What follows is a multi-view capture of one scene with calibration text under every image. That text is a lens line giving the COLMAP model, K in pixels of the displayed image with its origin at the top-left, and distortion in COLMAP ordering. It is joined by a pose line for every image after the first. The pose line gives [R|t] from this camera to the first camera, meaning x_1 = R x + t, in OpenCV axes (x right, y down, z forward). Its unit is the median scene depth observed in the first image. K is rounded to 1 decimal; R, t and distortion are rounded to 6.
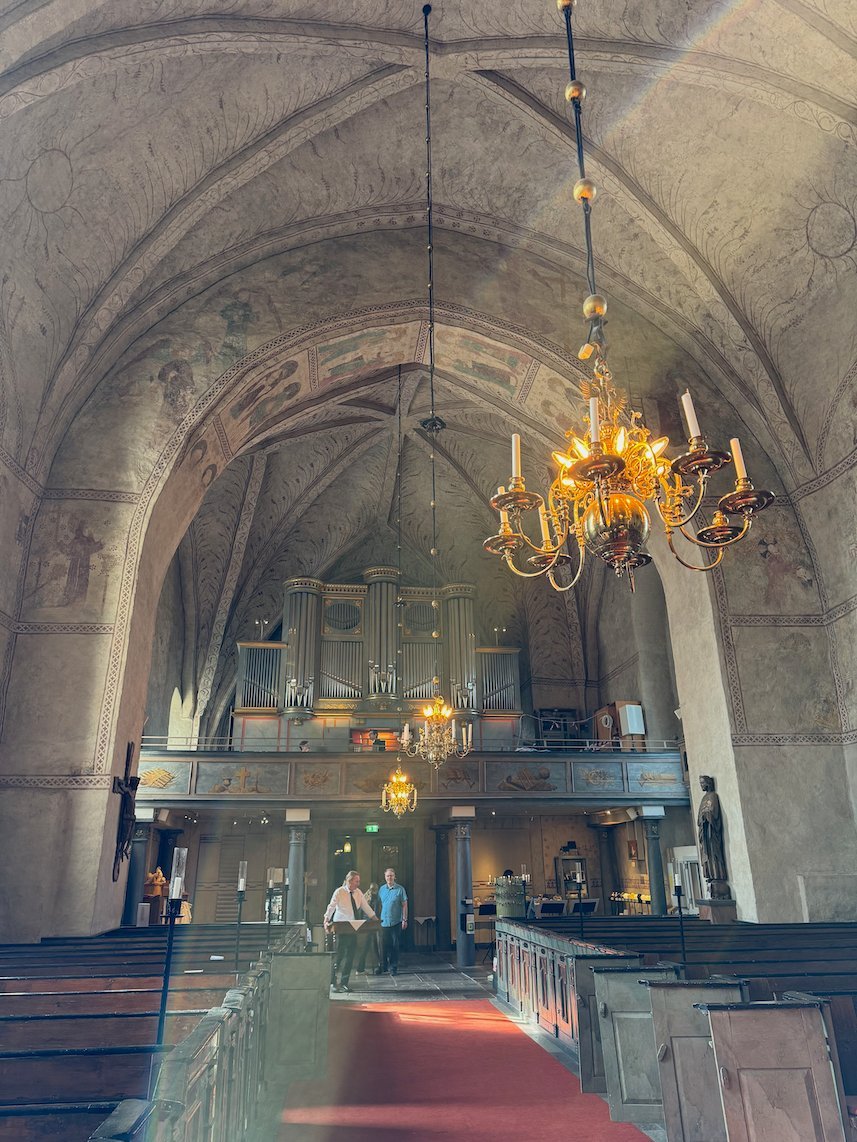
lens RADIAL K [[785.9, 0, 428.5], [0, 785.9, 571.0], [0, 0, 1]] dist [0.099534, -0.000472]
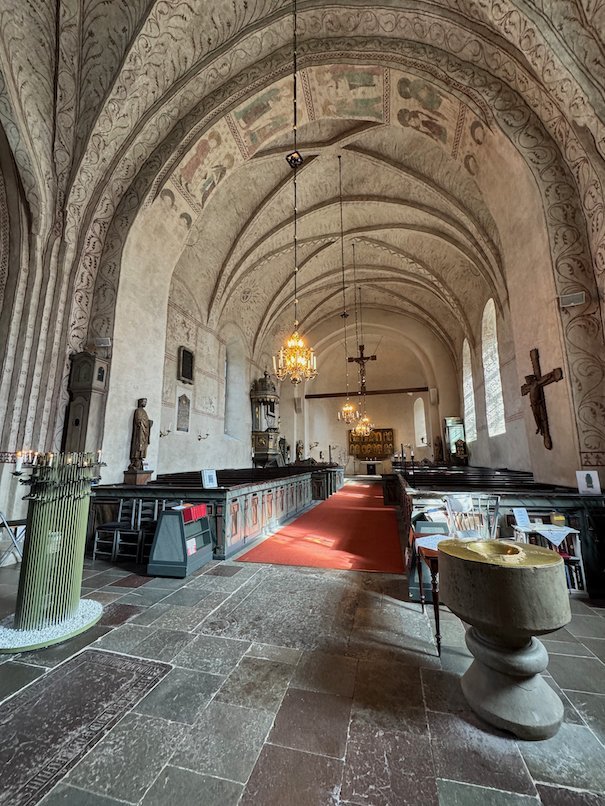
lens RADIAL K [[316.7, 0, 302.5], [0, 316.7, 403.0], [0, 0, 1]] dist [-0.001043, -0.000069]
pose [[-0.936294, 0.072469, 0.343660, -0.160123], [-0.112252, 0.865415, -0.488320, 0.480936], [-0.332797, -0.495788, -0.802148, 1.235342]]
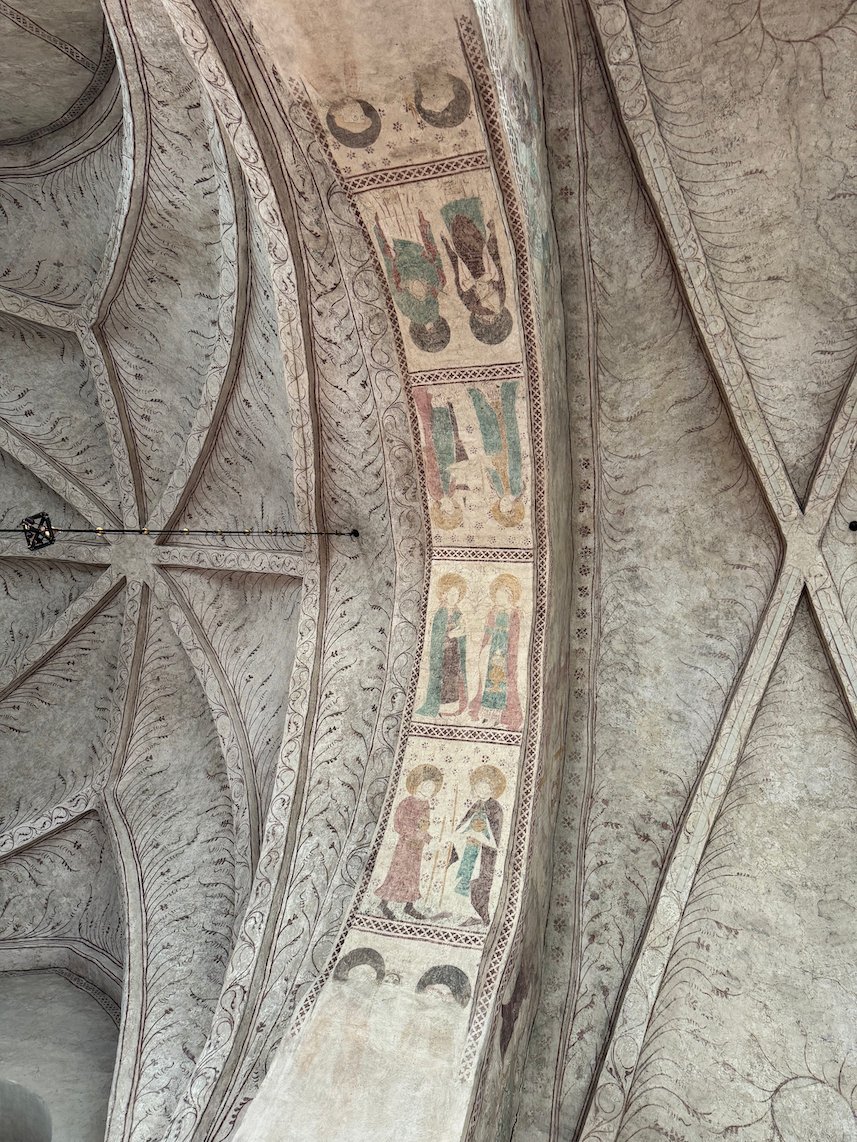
lens RADIAL K [[785.9, 0, 428.5], [0, 785.9, 571.0], [0, 0, 1]] dist [0.099534, -0.000472]
pose [[0.101167, 0.994841, -0.007487, 0.005774], [-0.631079, 0.058354, -0.773520, 0.241803], [-0.769093, 0.082980, 0.633727, 0.657954]]
